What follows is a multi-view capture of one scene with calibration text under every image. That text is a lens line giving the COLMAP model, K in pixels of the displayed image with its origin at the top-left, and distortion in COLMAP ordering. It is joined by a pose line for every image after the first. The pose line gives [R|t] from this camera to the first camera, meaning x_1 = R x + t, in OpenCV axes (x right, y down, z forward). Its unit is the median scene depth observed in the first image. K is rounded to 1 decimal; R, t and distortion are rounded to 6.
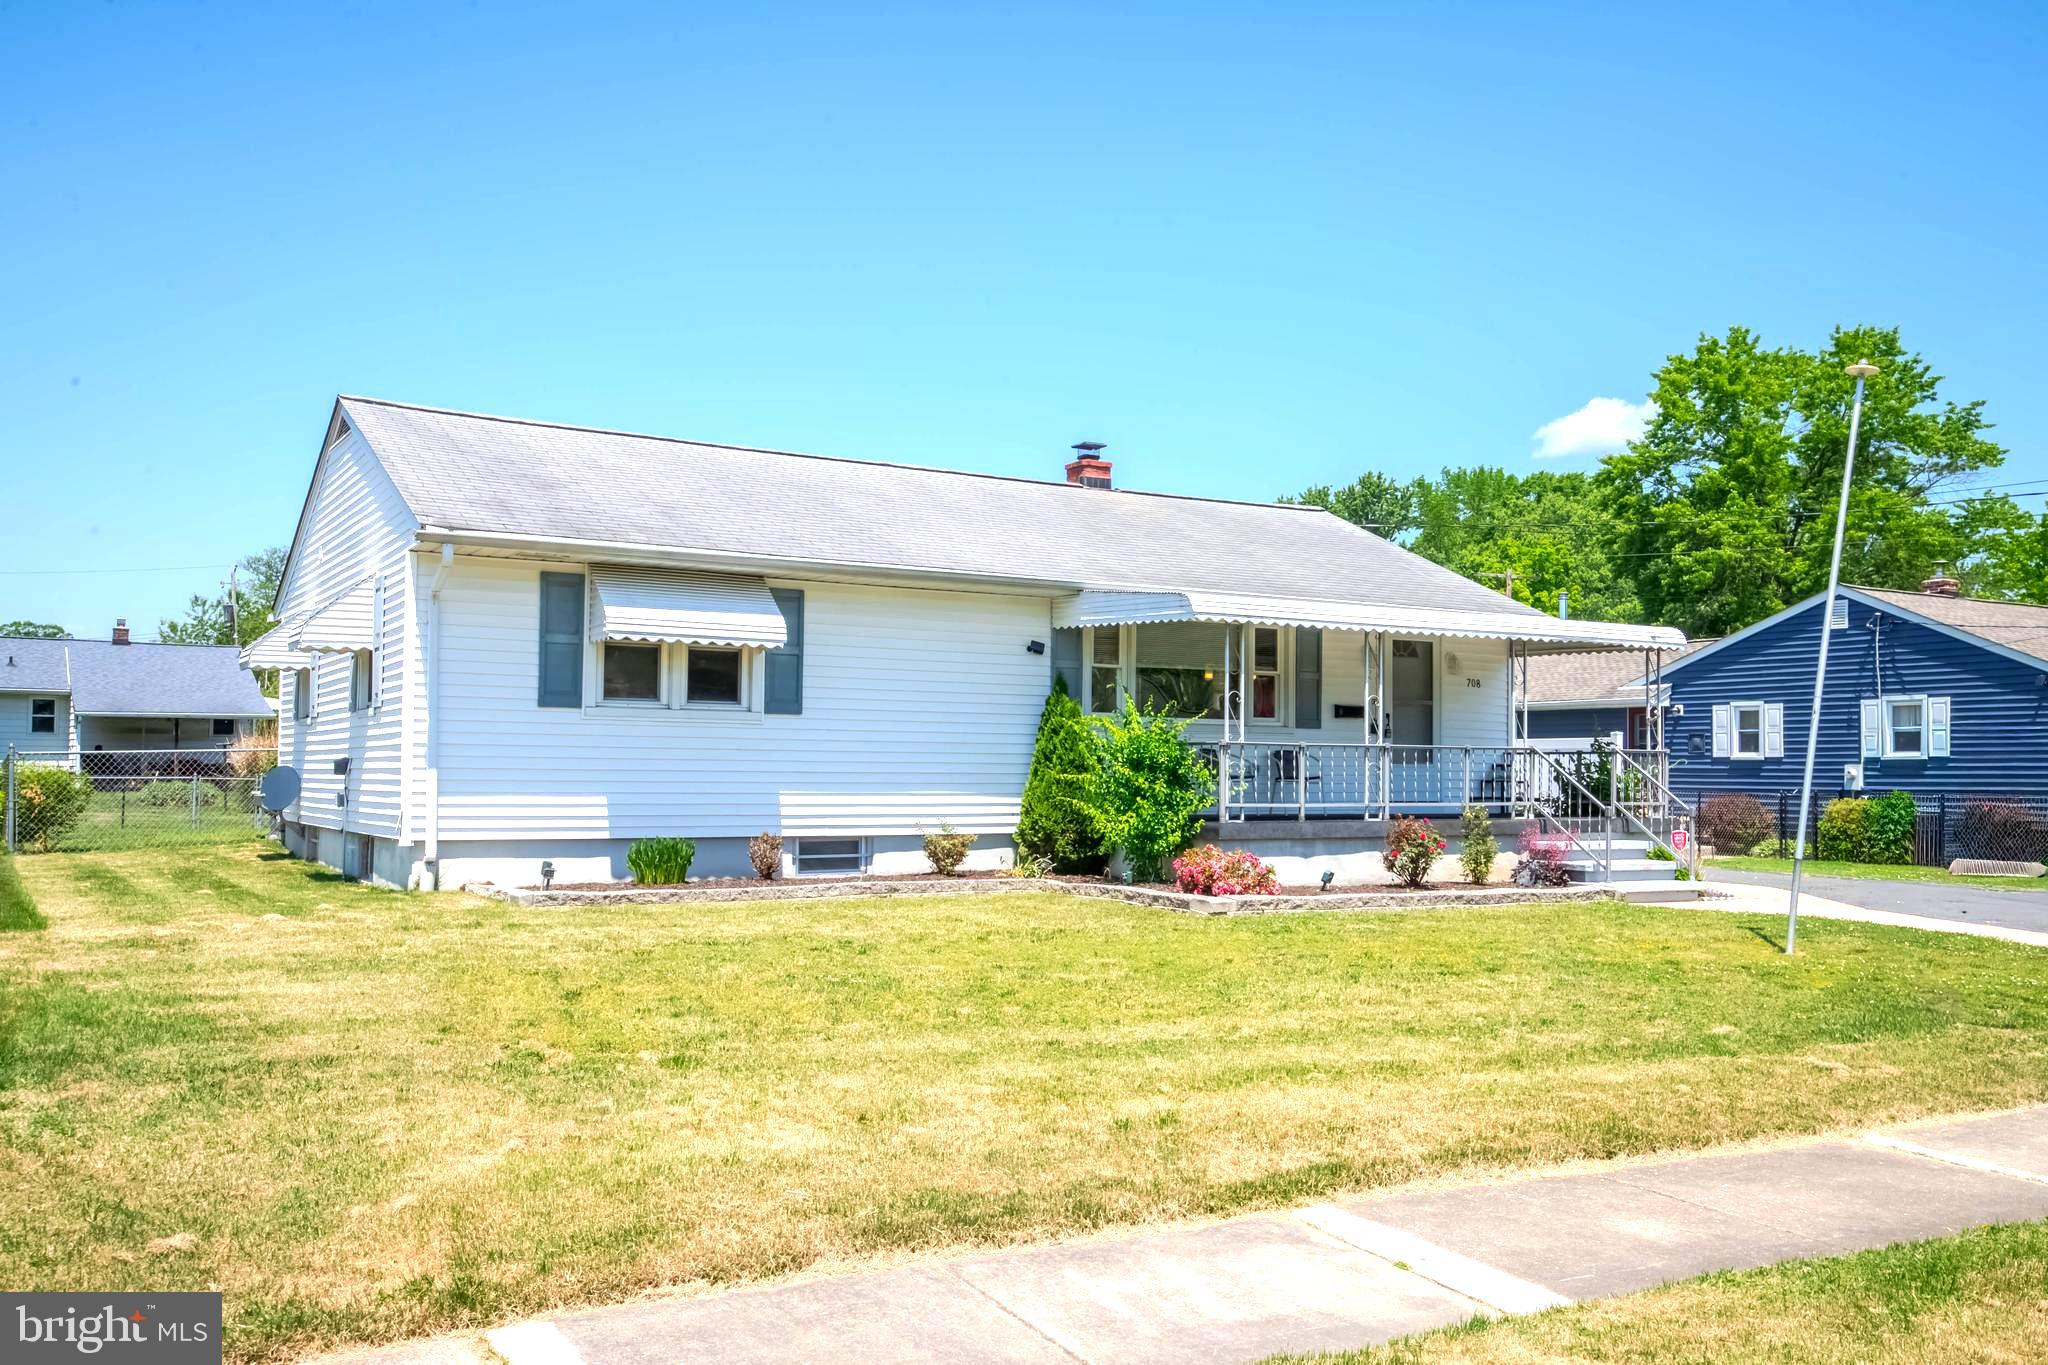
lens RADIAL K [[1716.1, 0, 1024.0], [0, 1716.1, 682.5], [0, 0, 1]] dist [0.079097, 0.009443]
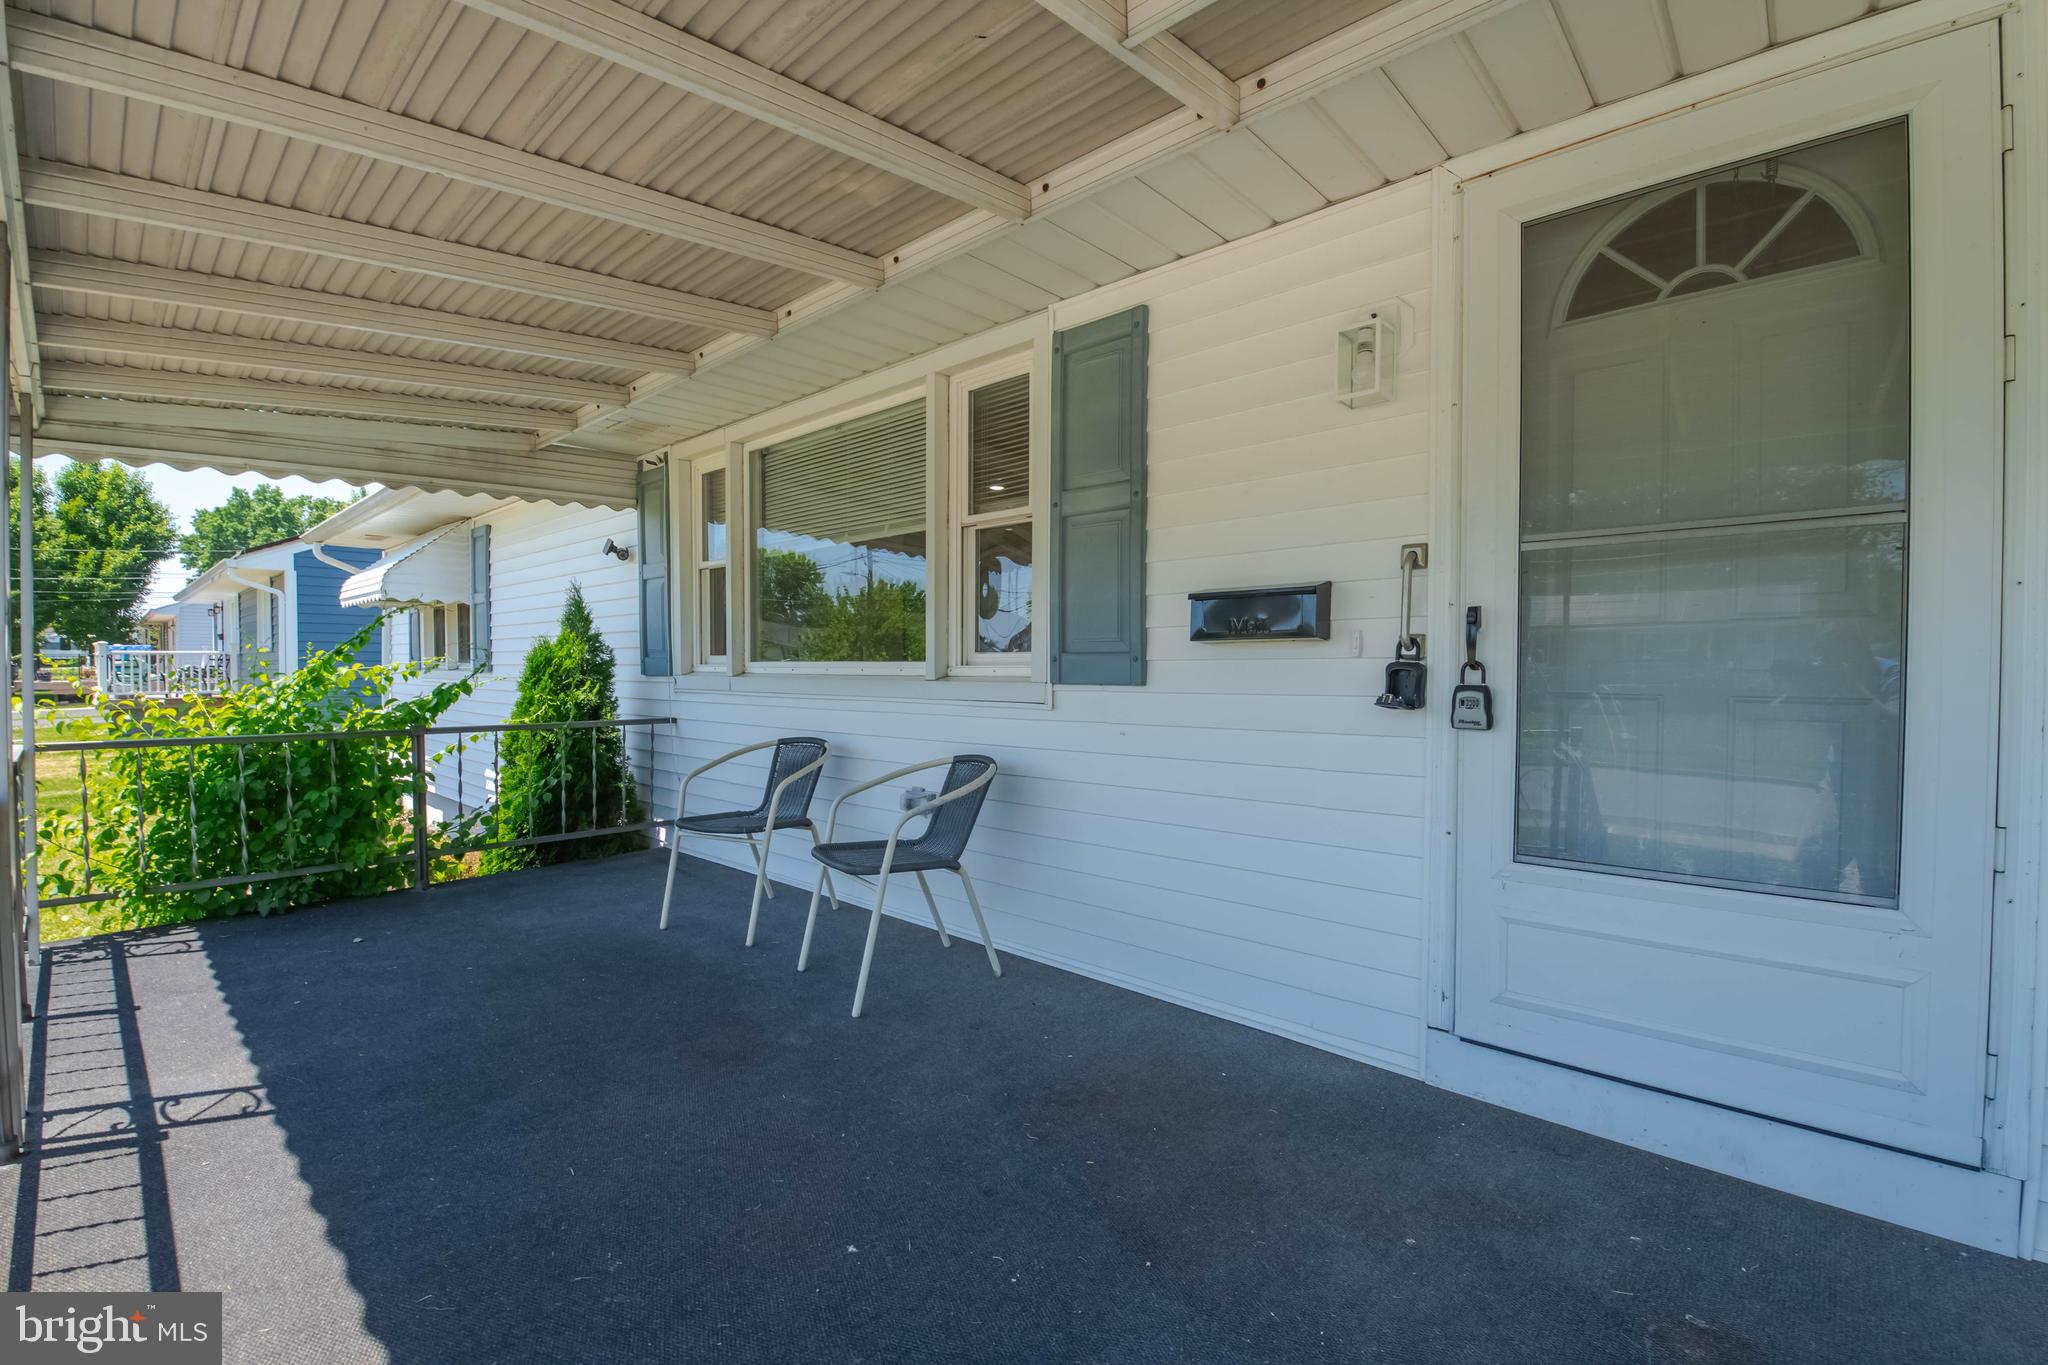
lens RADIAL K [[896.7, 0, 1024.0], [0, 896.7, 682.5], [0, 0, 1]] dist [0.015110, 0.000179]
pose [[0.280773, 0.004332, -0.959764, 0.359087], [0.051532, 0.998479, 0.019582, 0.026874], [0.958390, -0.054956, 0.280123, 1.116516]]
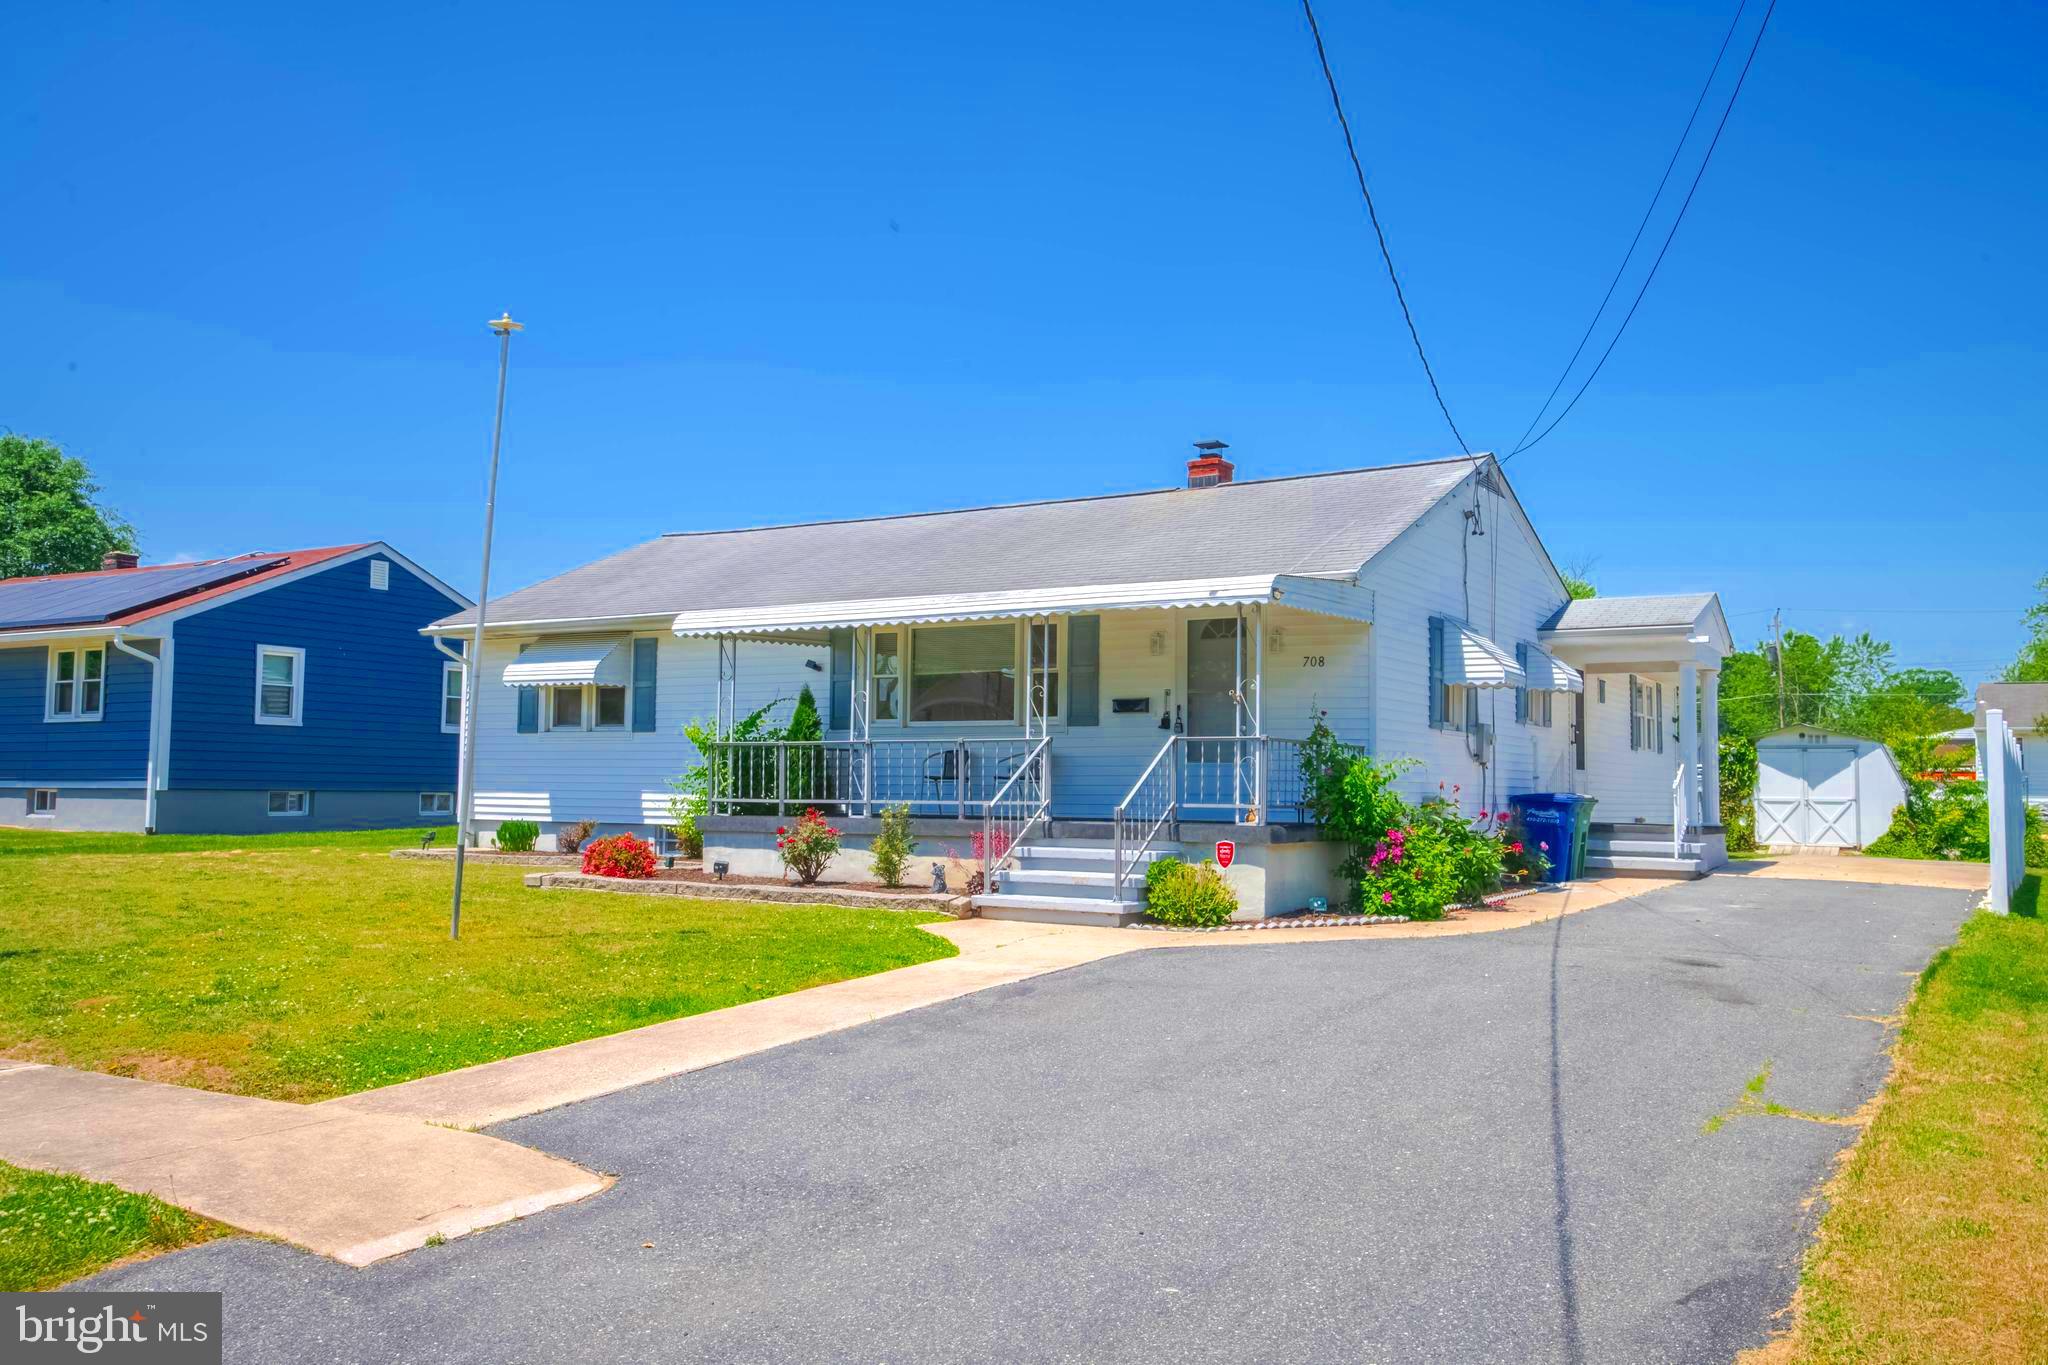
lens RADIAL K [[1611.9, 0, 1024.0], [0, 1611.9, 682.5], [0, 0, 1]] dist [0.032857, -0.000861]
pose [[0.475373, -0.062766, -0.877542, 1.084275], [0.041182, 0.997946, -0.049069, 0.052757], [0.878820, -0.012813, 0.476982, 0.654521]]
